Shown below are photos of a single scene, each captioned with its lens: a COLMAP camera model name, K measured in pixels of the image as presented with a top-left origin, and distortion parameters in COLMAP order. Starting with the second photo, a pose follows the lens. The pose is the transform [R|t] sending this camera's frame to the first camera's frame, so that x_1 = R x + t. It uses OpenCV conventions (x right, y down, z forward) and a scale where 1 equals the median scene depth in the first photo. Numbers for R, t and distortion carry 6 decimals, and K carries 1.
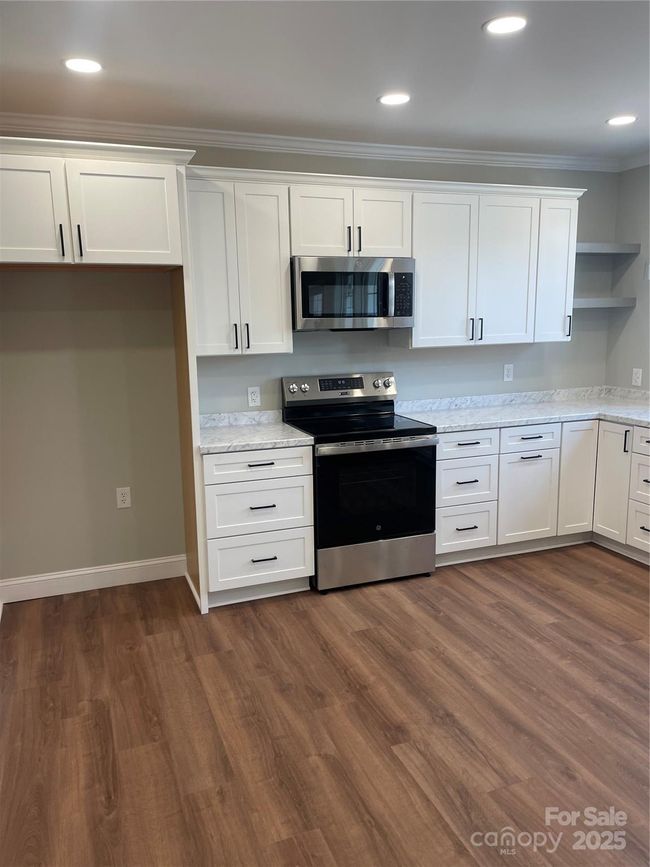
lens RADIAL K [[647.6, 0, 332.6], [0, 647.6, 442.9], [0, 0, 1]] dist [0.078725, -0.104533]
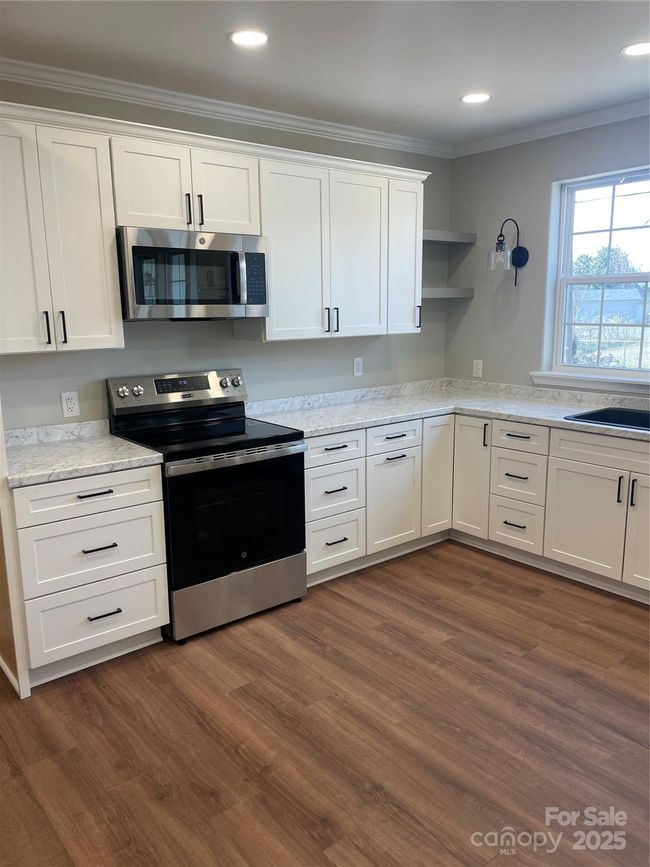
lens RADIAL K [[647.6, 0, 330.2], [0, 647.6, 436.2], [0, 0, 1]] dist [0.078725, -0.104533]
pose [[0.947968, -0.056486, 0.313314, -0.079483], [0.055002, 0.998394, 0.013582, -0.028581], [-0.313578, 0.004357, 0.949552, 0.162123]]
